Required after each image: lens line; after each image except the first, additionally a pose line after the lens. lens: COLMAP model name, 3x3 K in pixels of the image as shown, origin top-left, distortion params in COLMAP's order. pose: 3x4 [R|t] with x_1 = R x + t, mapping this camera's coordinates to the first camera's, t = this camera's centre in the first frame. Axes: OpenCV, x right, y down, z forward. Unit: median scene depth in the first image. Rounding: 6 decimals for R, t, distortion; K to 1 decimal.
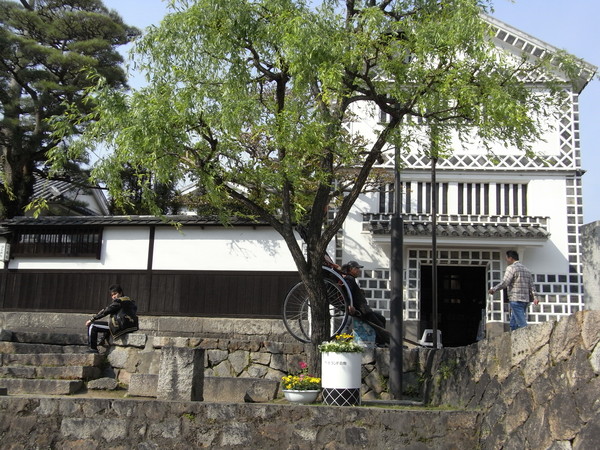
lens RADIAL K [[746.6, 0, 300.0], [0, 746.6, 225.0], [0, 0, 1]] dist [0.048198, 0.006019]
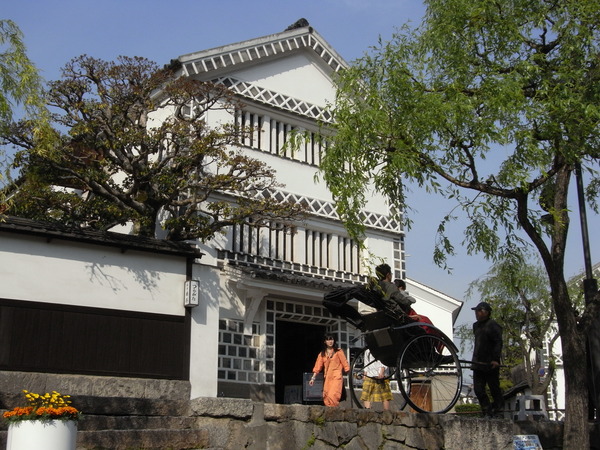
lens RADIAL K [[858.3, 0, 300.0], [0, 858.3, 225.0], [0, 0, 1]] dist [-0.015220, 1.080442]
pose [[0.747695, 0.149996, 0.646879, -0.469411], [-0.116221, 0.988678, -0.094918, 0.037831], [-0.653792, -0.004211, 0.756662, 0.246794]]
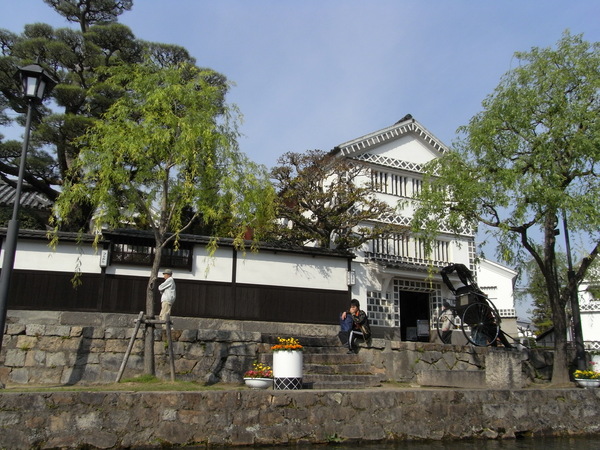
lens RADIAL K [[541.8, 0, 324.5], [0, 541.8, 224.9], [0, 0, 1]] dist [-0.004461, 0.004950]
pose [[0.852602, 0.112720, 0.510259, -0.536709], [-0.089015, 0.993515, -0.070738, 0.014532], [-0.514924, 0.014890, 0.857107, 0.150418]]
